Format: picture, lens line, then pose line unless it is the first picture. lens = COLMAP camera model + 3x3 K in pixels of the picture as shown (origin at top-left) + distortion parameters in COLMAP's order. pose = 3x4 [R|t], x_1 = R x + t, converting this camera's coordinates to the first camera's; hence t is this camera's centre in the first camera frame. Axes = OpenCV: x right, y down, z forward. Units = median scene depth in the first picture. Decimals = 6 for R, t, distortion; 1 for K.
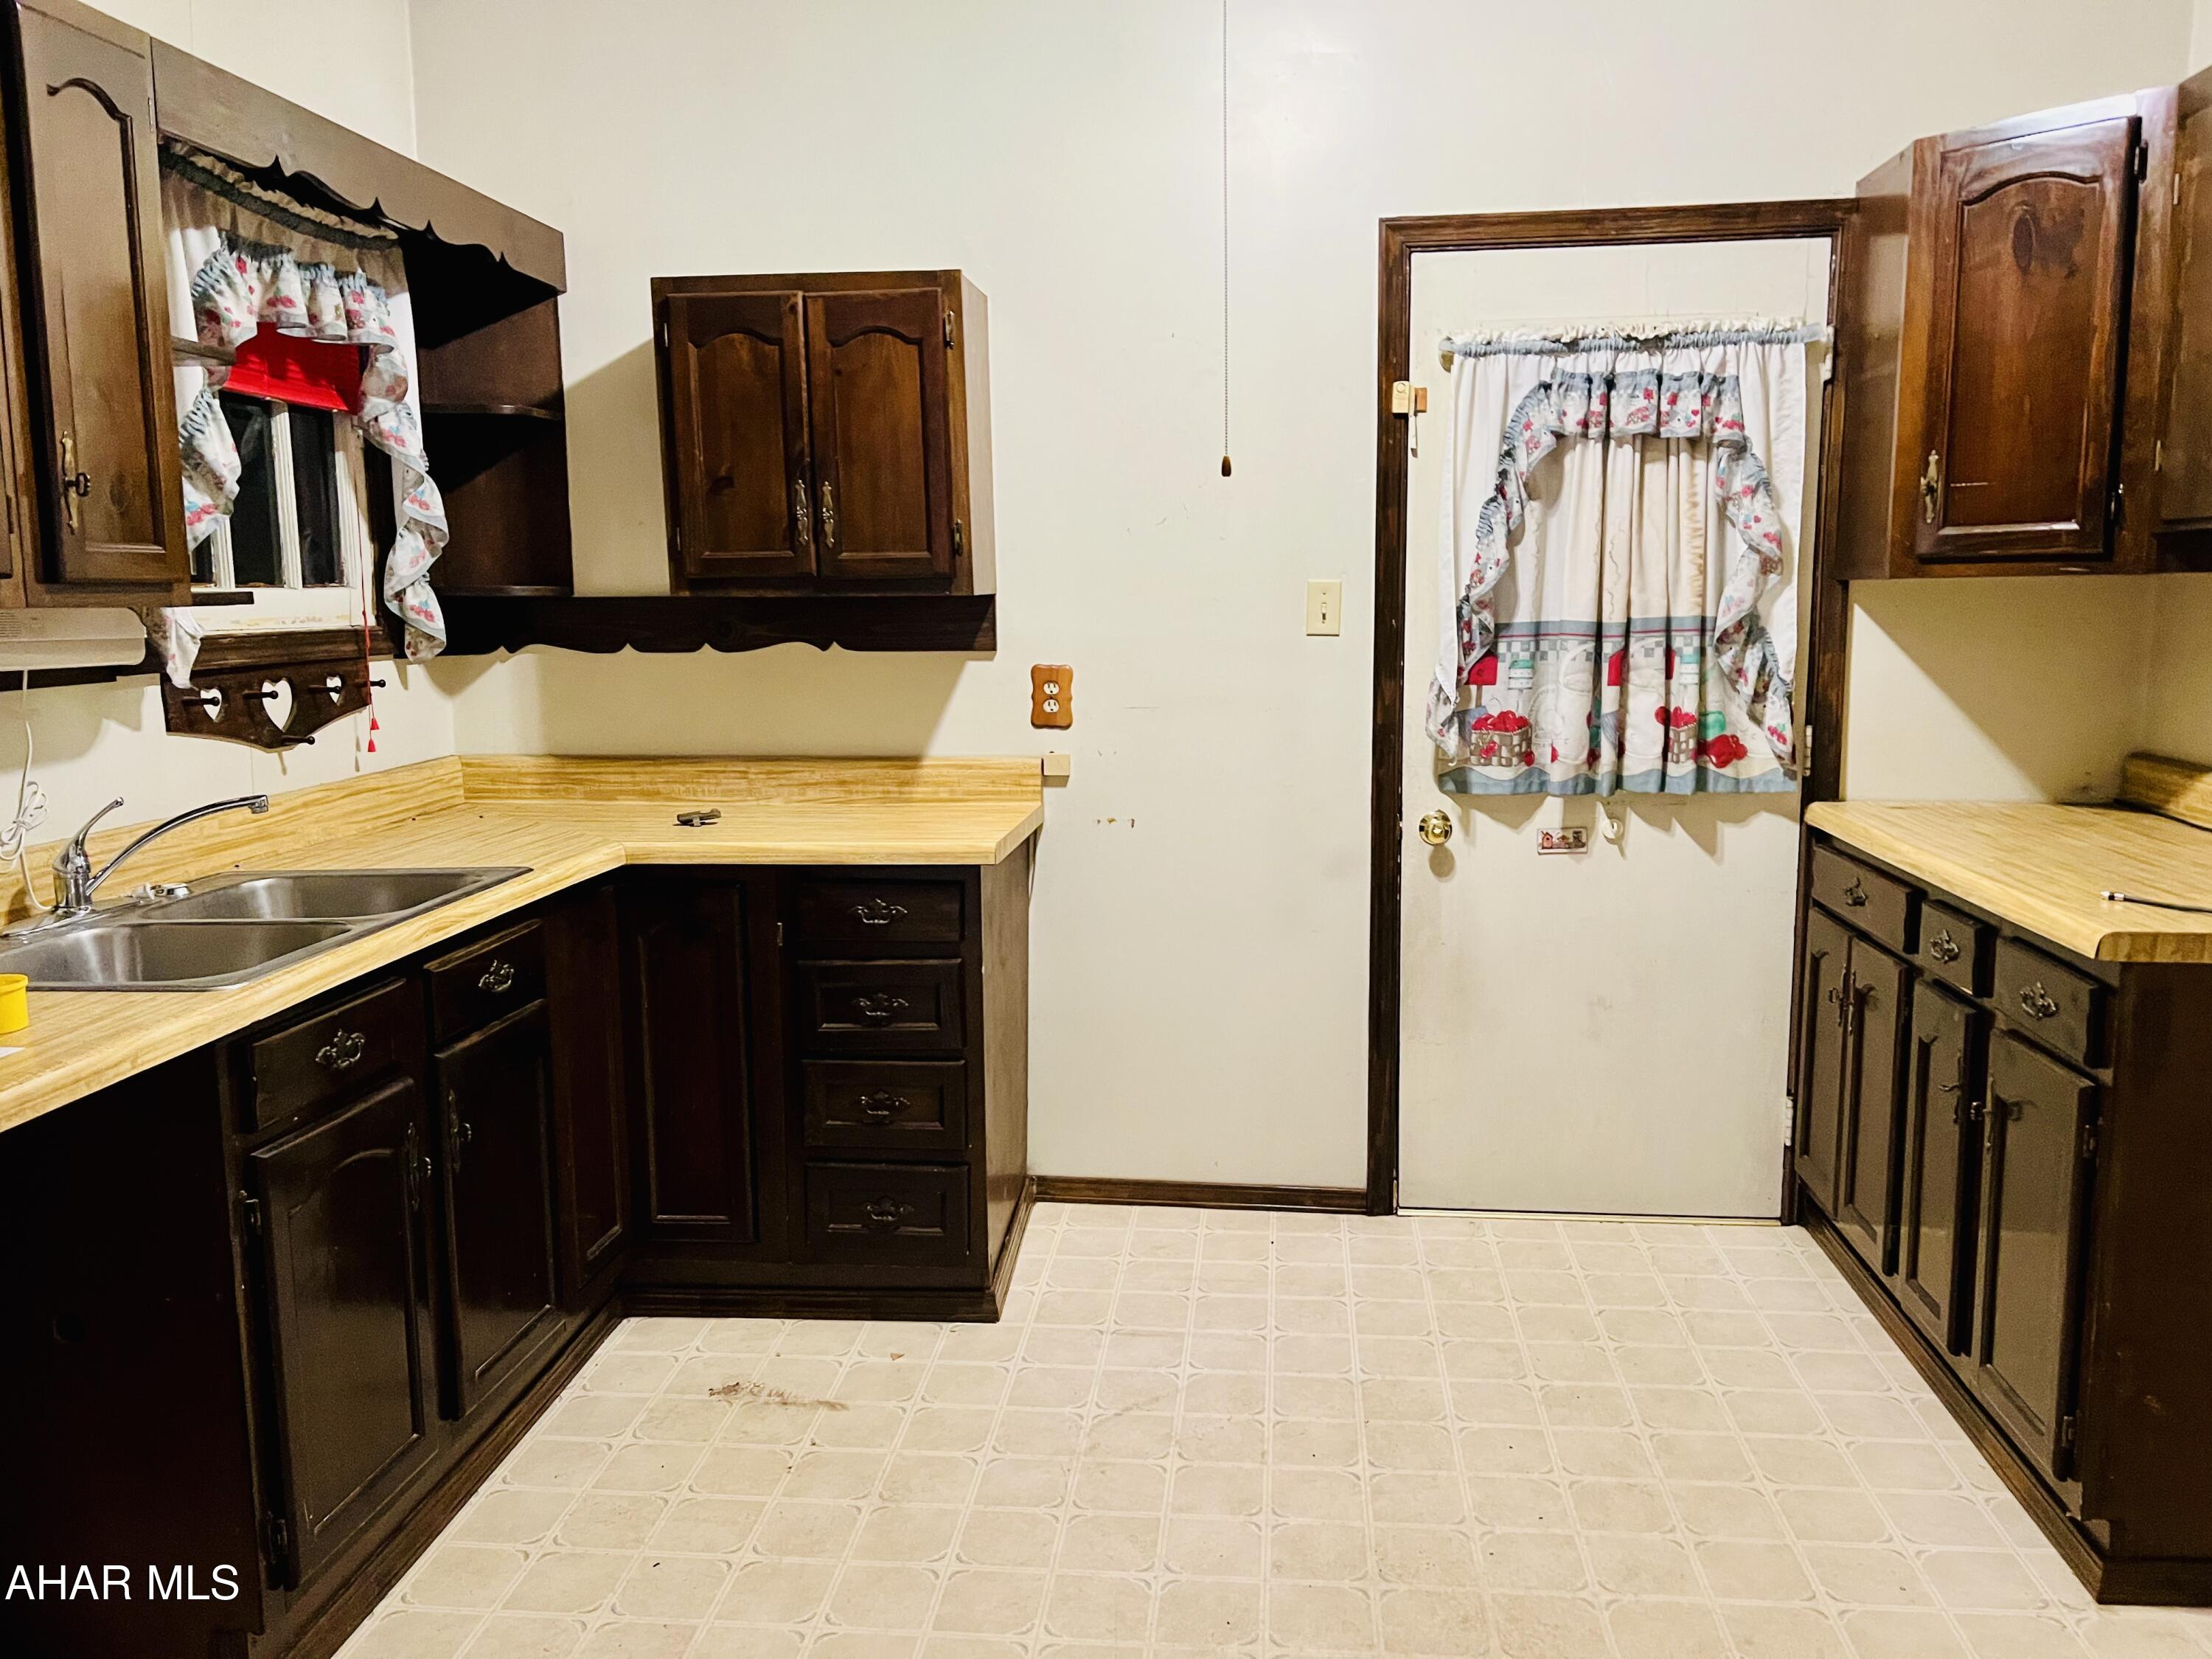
lens RADIAL K [[1671.0, 0, 1125.3], [0, 1671.0, 827.3], [0, 0, 1]] dist [0.059569, -0.050318]
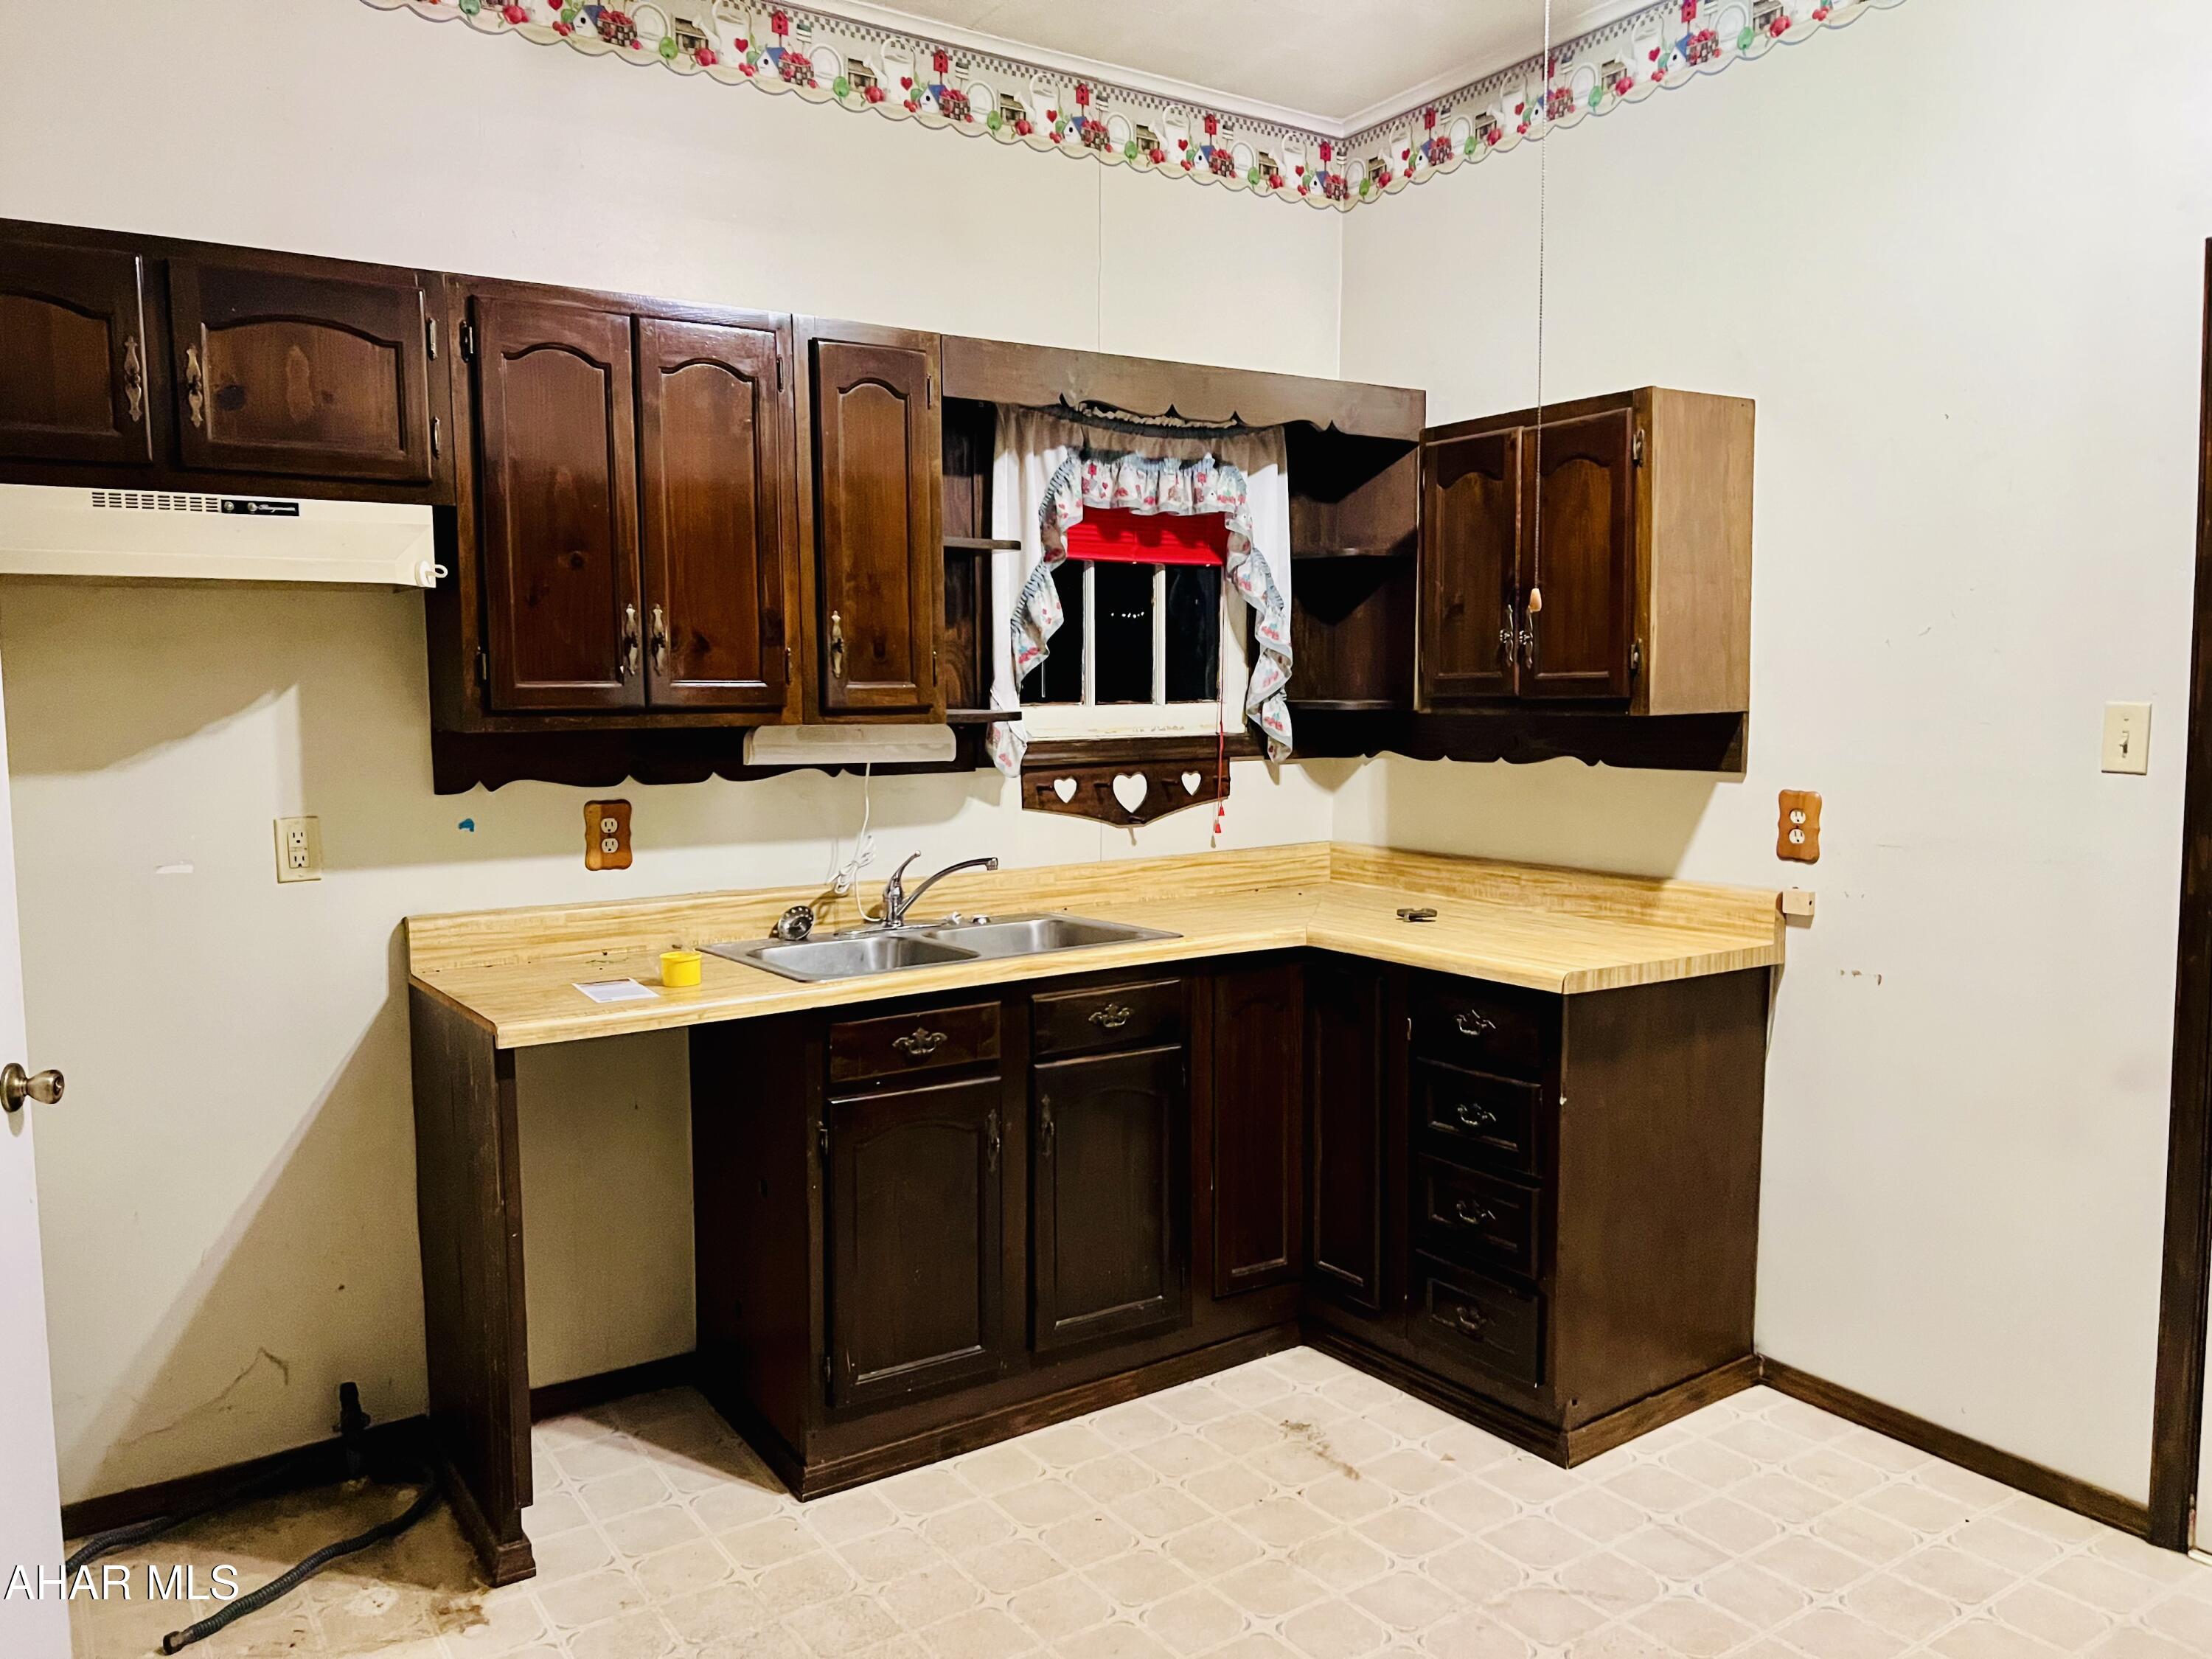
lens RADIAL K [[1671.0, 0, 1122.4], [0, 1671.0, 841.4], [0, 0, 1]] dist [0.059569, -0.050318]
pose [[0.638688, 0.076660, -0.765638, 0.468046], [-0.108233, 0.994083, 0.009246, -0.043673], [0.761816, 0.076962, 0.643205, 0.154325]]
